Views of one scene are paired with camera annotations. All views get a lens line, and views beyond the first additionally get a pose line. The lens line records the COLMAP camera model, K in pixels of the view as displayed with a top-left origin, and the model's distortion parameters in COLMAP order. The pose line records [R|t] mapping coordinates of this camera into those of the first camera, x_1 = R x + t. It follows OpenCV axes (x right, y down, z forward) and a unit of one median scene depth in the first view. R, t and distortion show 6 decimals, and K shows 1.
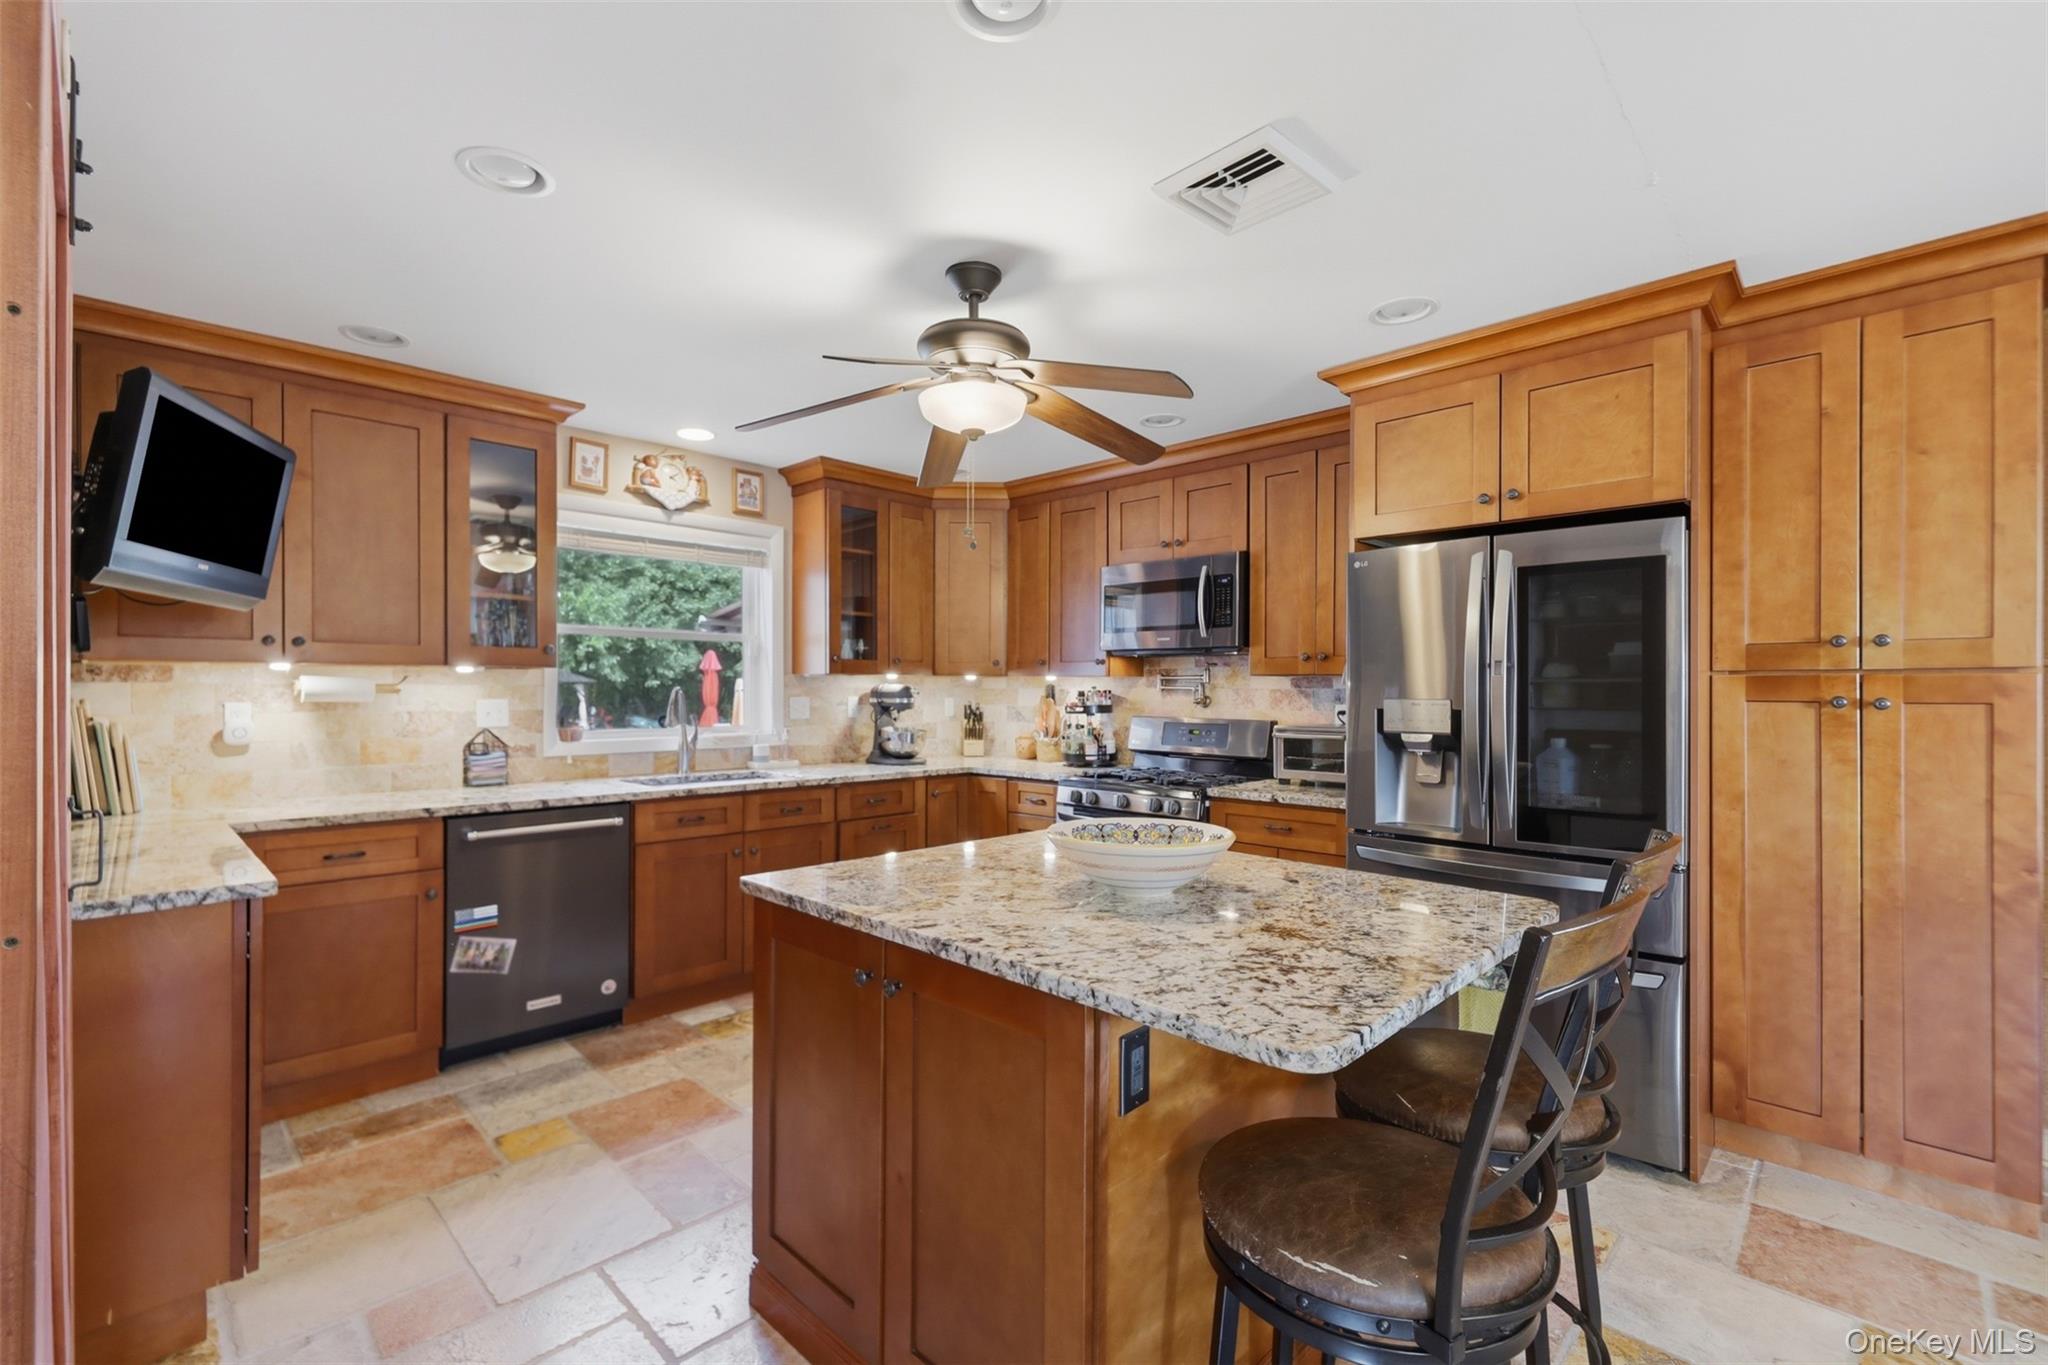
lens RADIAL K [[877.6, 0, 1011.1], [0, 877.6, 689.5], [0, 0, 1]] dist [0.001259, 0.000776]
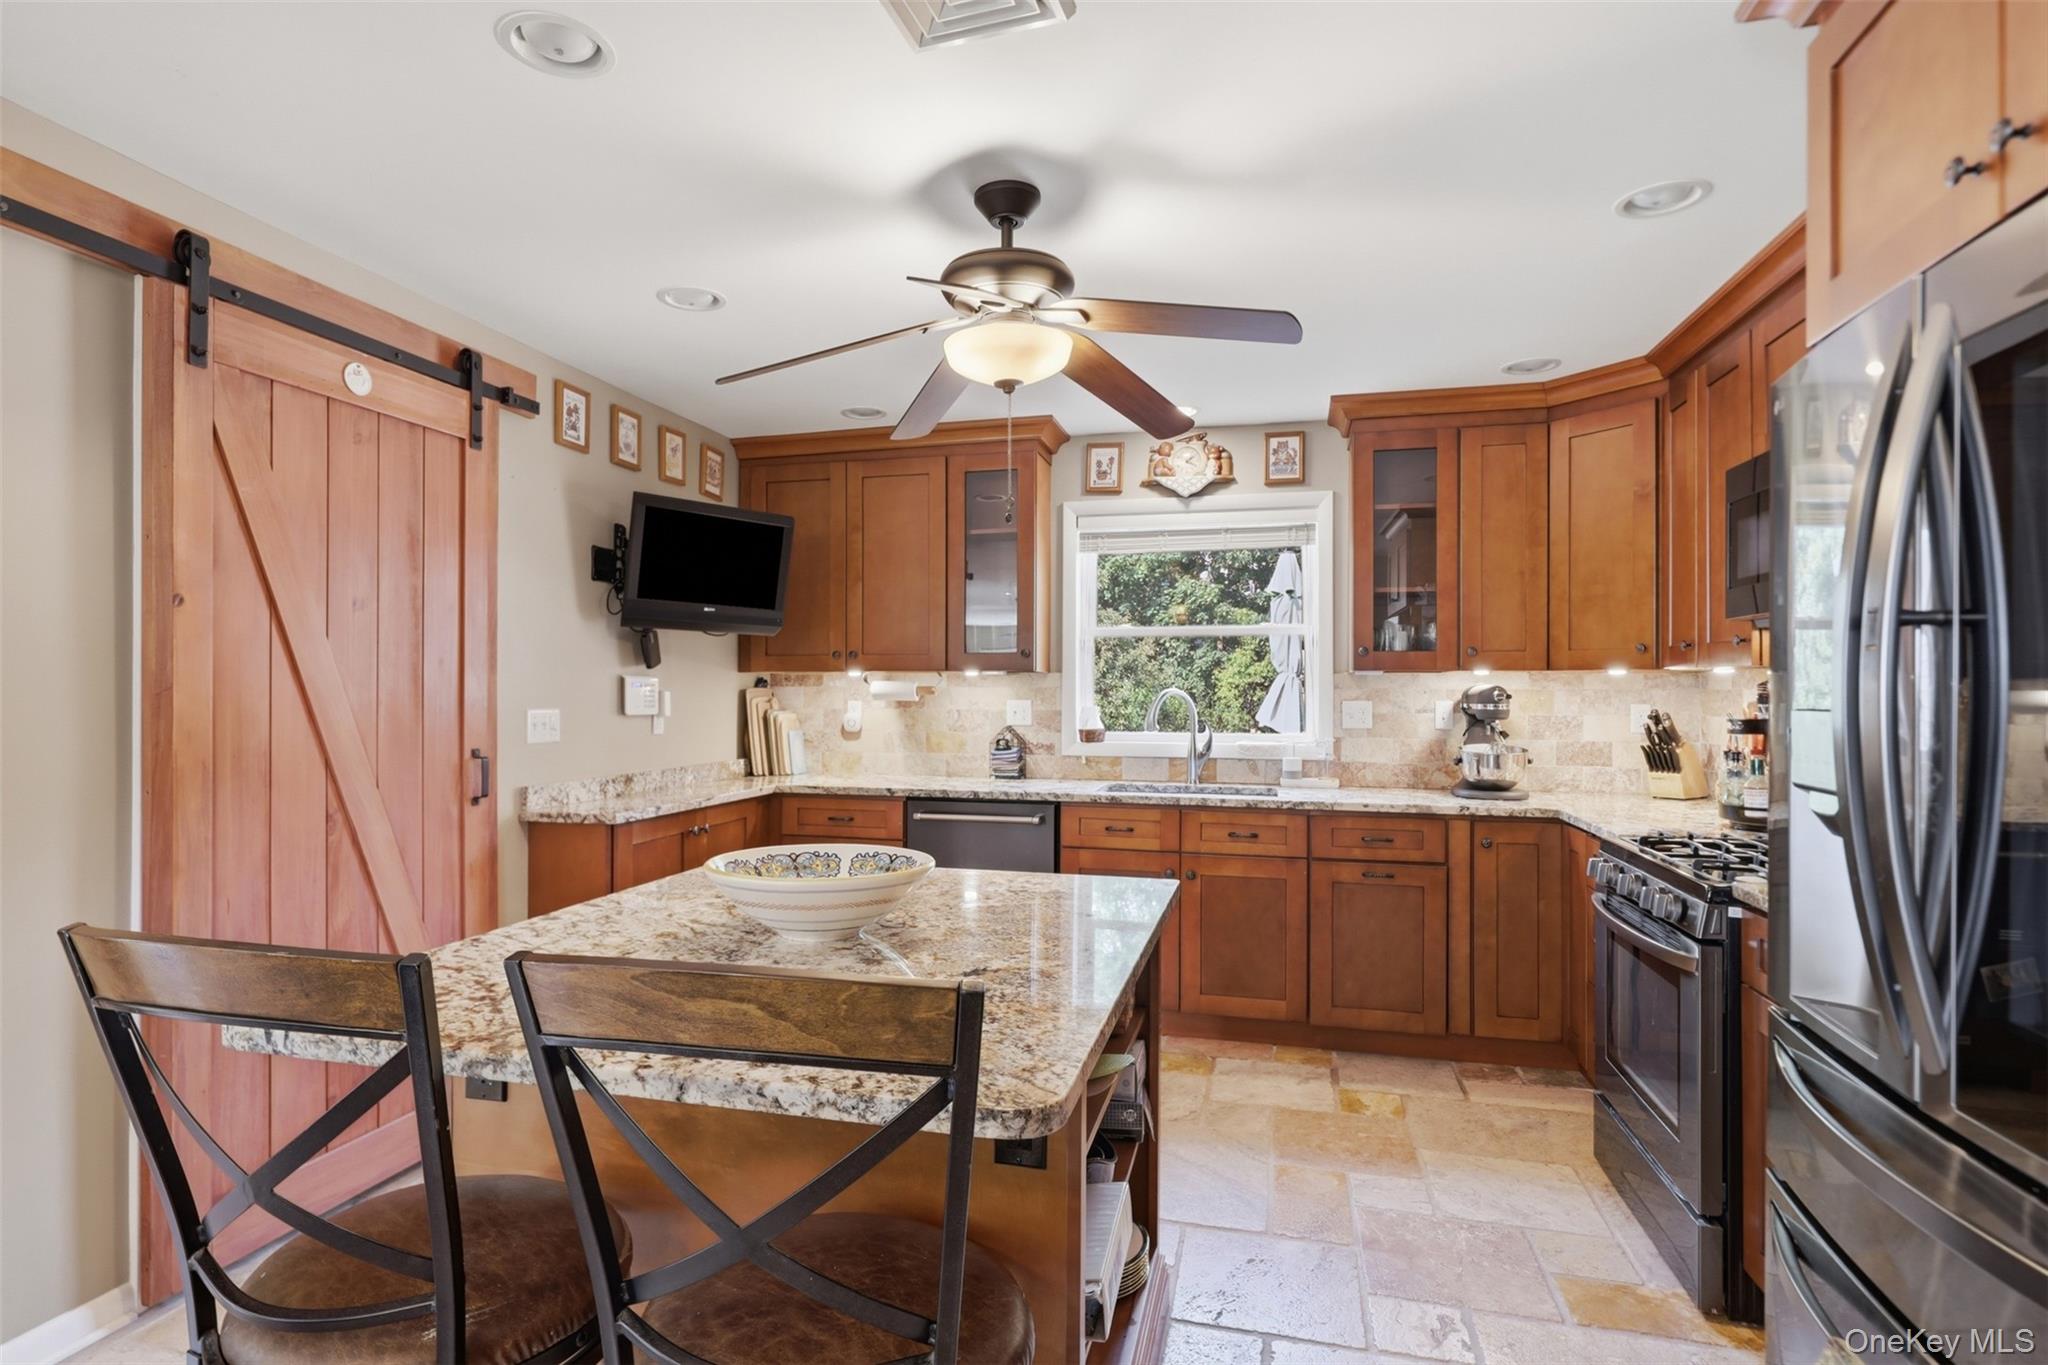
lens RADIAL K [[1055.4, 0, 1024.0], [0, 1055.4, 682.5], [0, 0, 1]] dist [0.001718, 0.000446]
pose [[0.506115, -0.008367, -0.862425, 0.489619], [-0.000652, 0.999949, -0.010084, 0.002225], [0.862466, 0.005666, 0.506084, 0.296763]]
